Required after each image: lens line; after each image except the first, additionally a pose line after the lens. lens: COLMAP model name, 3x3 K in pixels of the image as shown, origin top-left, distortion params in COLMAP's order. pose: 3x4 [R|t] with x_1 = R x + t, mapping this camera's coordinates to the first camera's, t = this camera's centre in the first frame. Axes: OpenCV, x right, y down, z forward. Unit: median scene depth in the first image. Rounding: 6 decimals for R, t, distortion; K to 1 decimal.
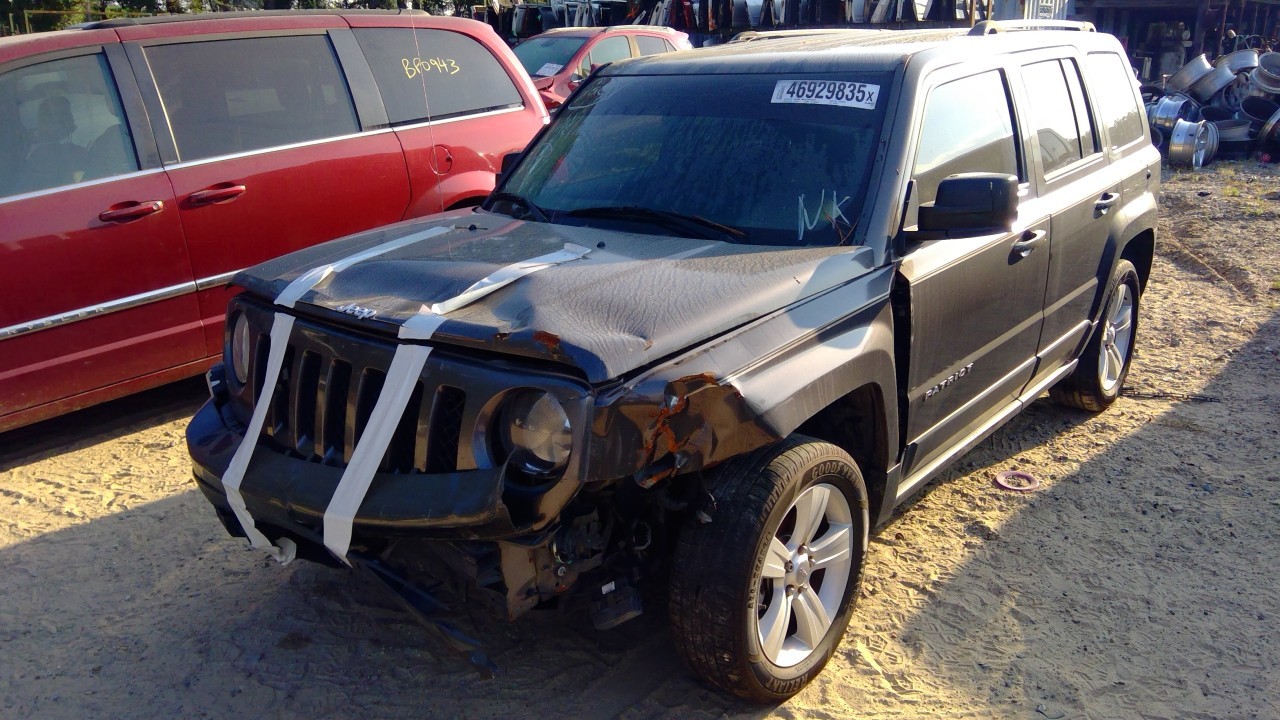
lens RADIAL K [[1075.6, 0, 594.5], [0, 1075.6, 356.6], [0, 0, 1]] dist [0.007667, -0.010288]
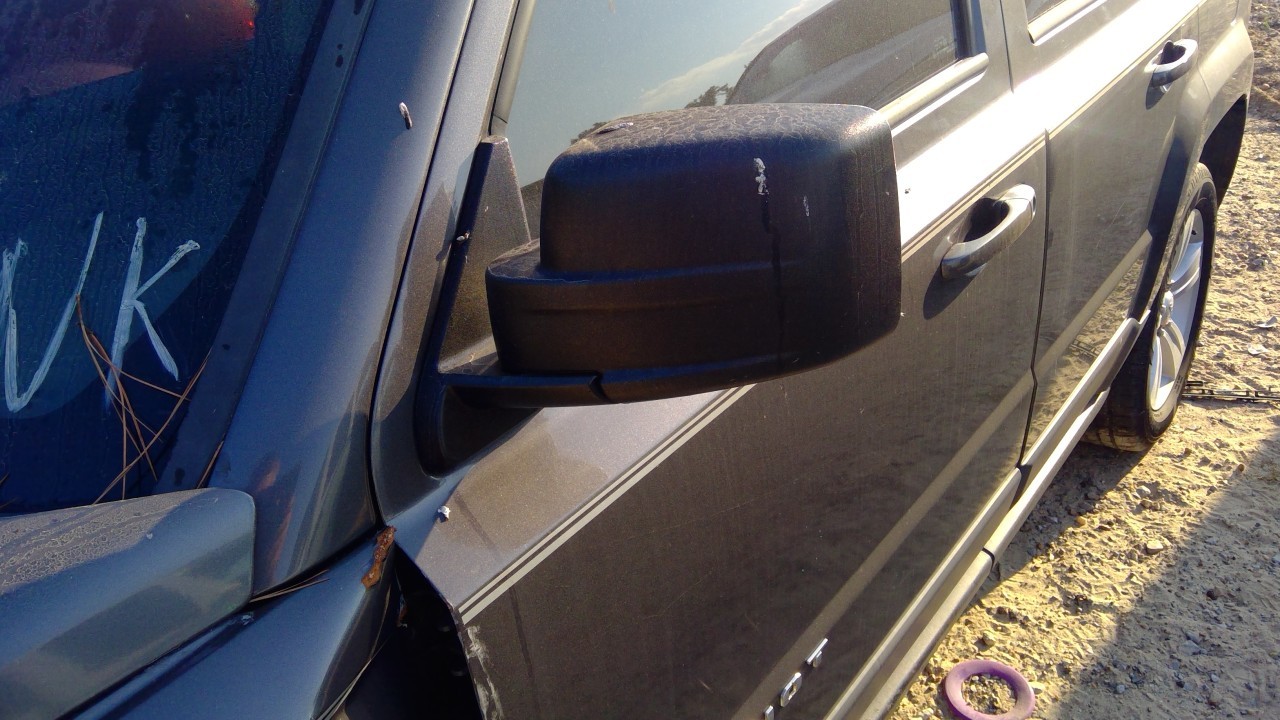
lens RADIAL K [[1088.1, 0, 648.6], [0, 1088.1, 355.3], [0, 0, 1]] dist [0.006931, -0.002896]
pose [[0.996249, -0.079282, 0.034672, 0.217269], [0.073015, 0.985232, 0.154875, -0.102964], [-0.046439, -0.151762, 0.987325, 0.506321]]
